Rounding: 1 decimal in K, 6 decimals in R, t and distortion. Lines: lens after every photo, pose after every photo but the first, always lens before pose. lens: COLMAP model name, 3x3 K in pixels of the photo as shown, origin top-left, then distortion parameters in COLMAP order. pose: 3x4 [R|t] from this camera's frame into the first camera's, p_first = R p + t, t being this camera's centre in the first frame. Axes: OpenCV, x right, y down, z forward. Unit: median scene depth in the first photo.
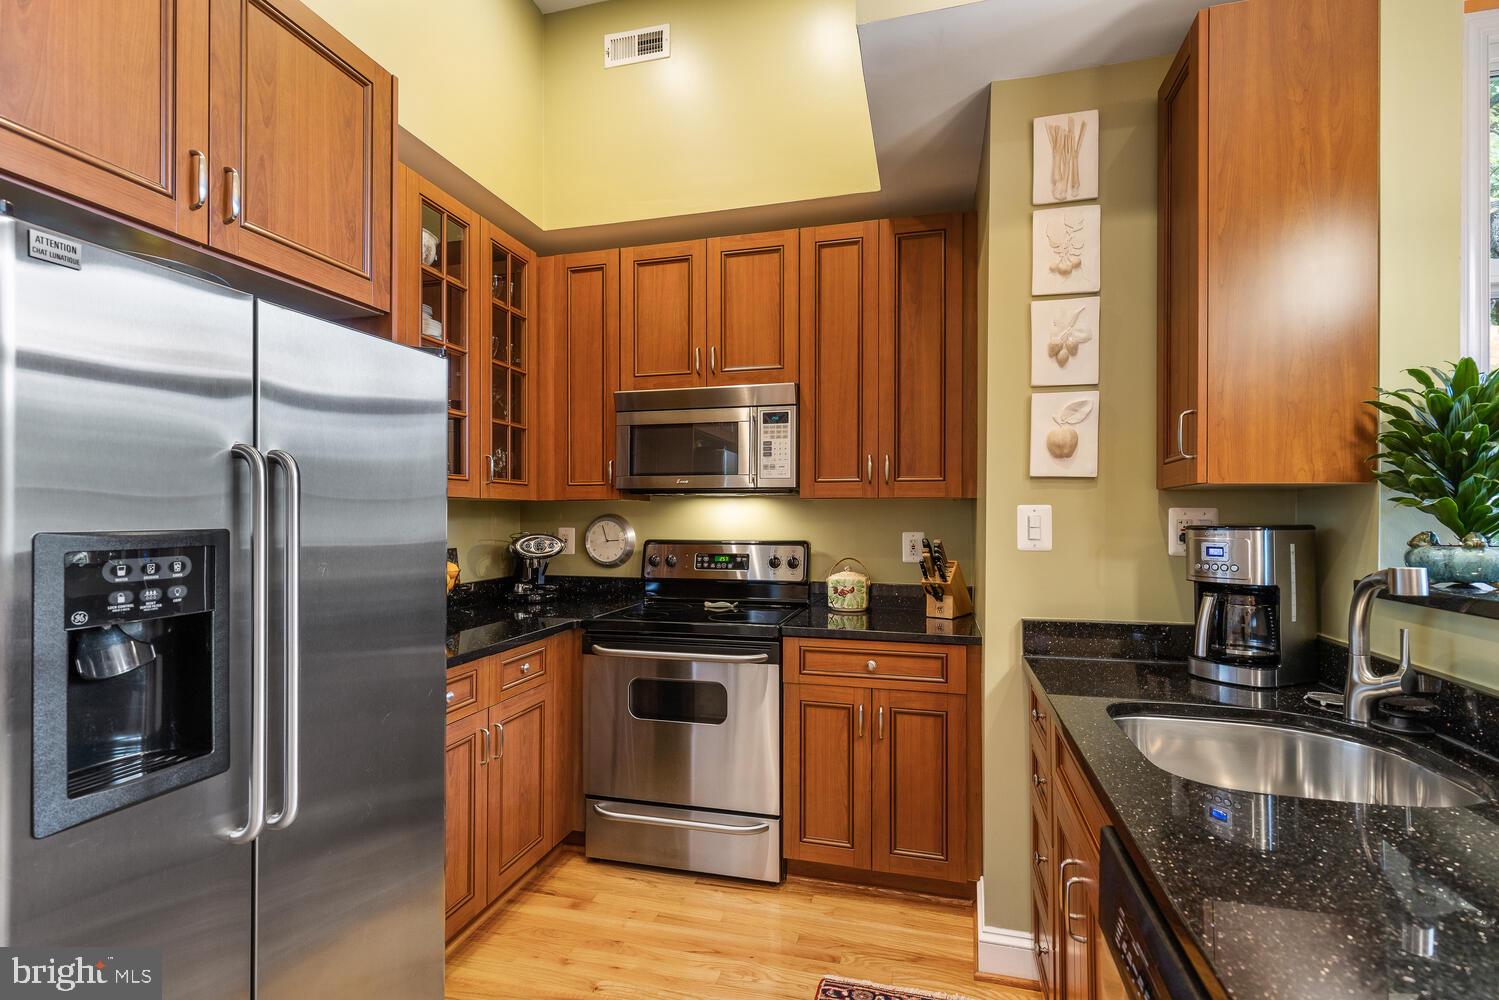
lens RADIAL K [[693.1, 0, 744.7], [0, 693.1, 511.7], [0, 0, 1]] dist [0.006749, -0.000445]
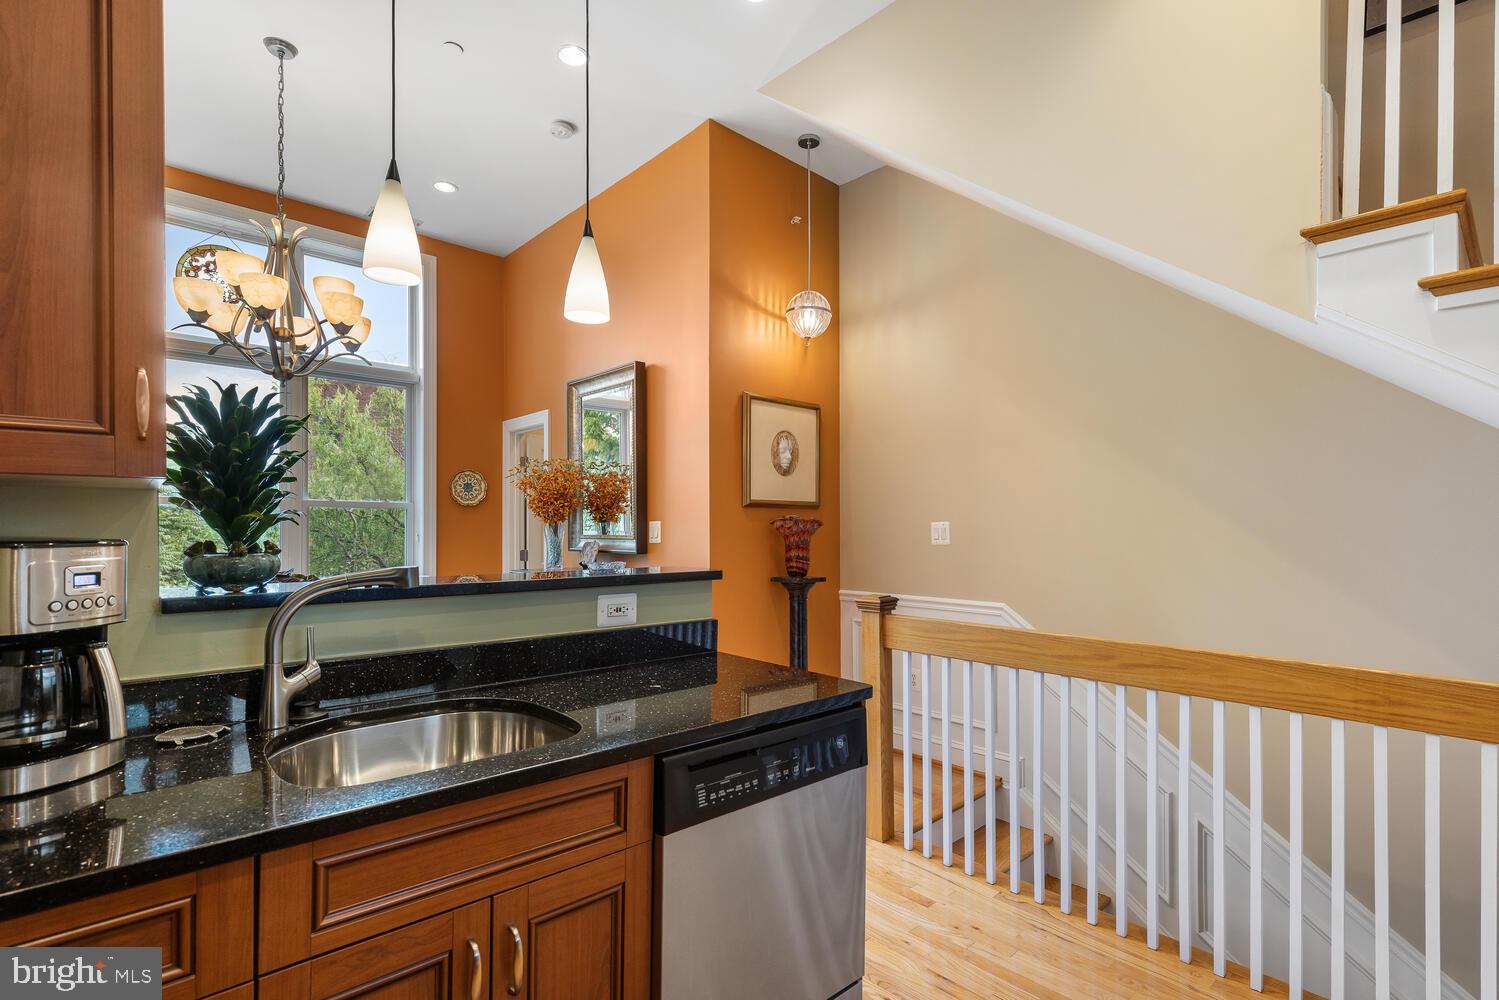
lens RADIAL K [[707.6, 0, 750.1], [0, 707.6, 529.6], [0, 0, 1]] dist [0.005133, 0.000379]
pose [[-0.847210, -0.003275, 0.531248, -0.142142], [-0.004756, 0.999988, -0.001420, 0.004451], [-0.531237, -0.003729, -0.847215, 0.848340]]
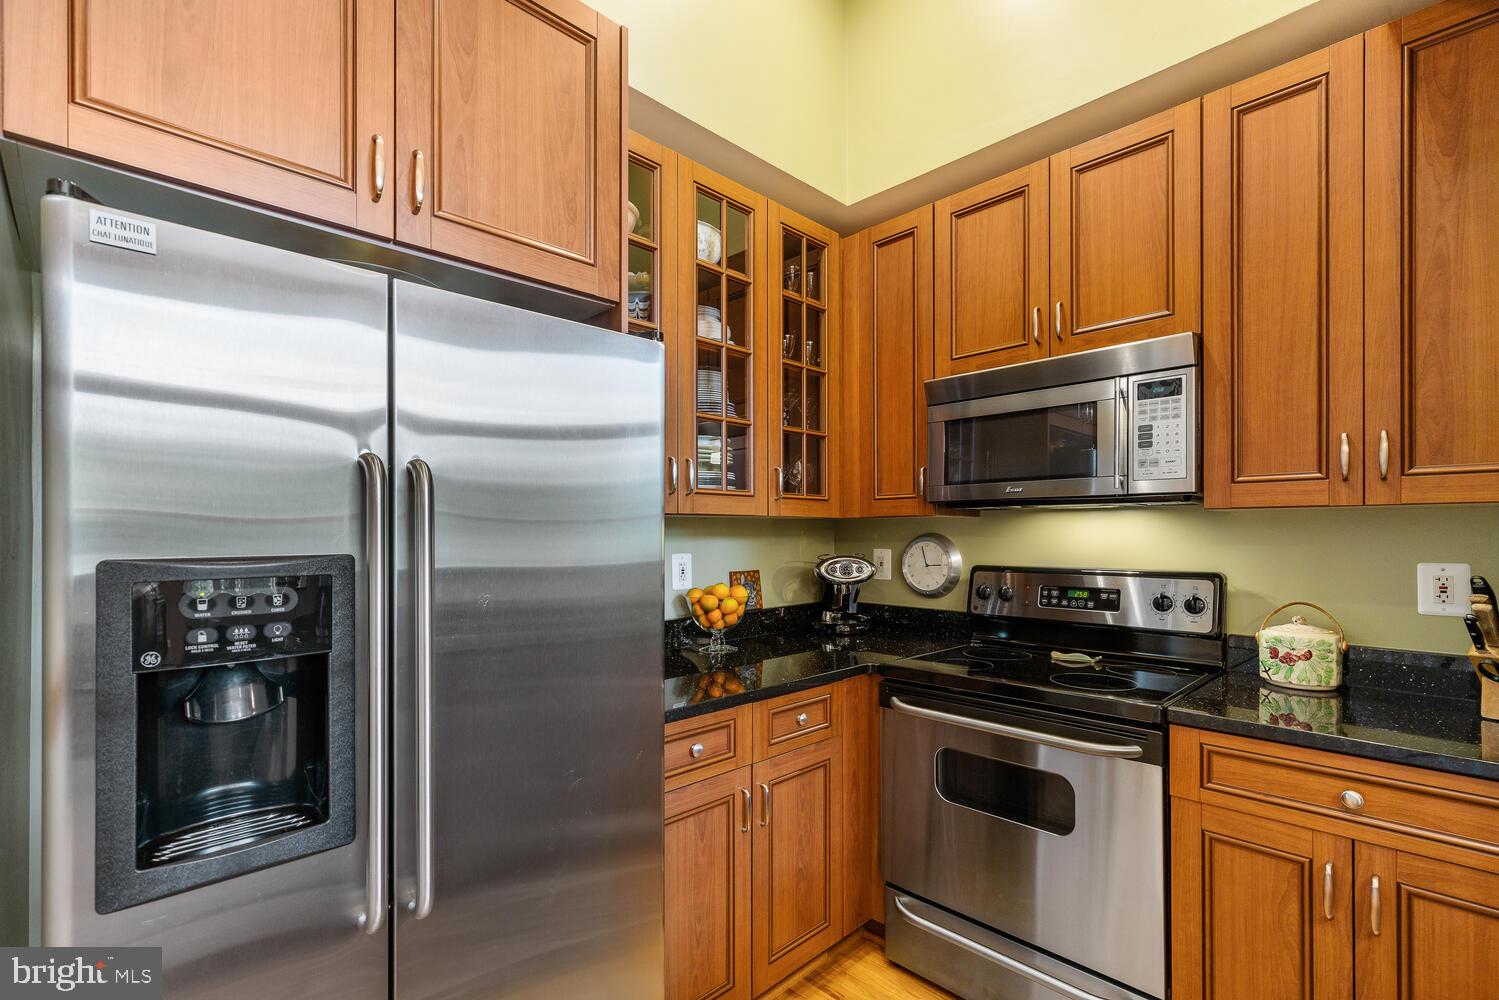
lens RADIAL K [[677.3, 0, 745.8], [0, 677.3, 531.1], [0, 0, 1]] dist [0.005561, -0.001269]
pose [[0.859732, -0.004086, -0.510730, 0.040685], [0.004964, 0.999988, 0.000355, -0.000644], [0.510722, -0.002841, 0.859741, 0.265270]]
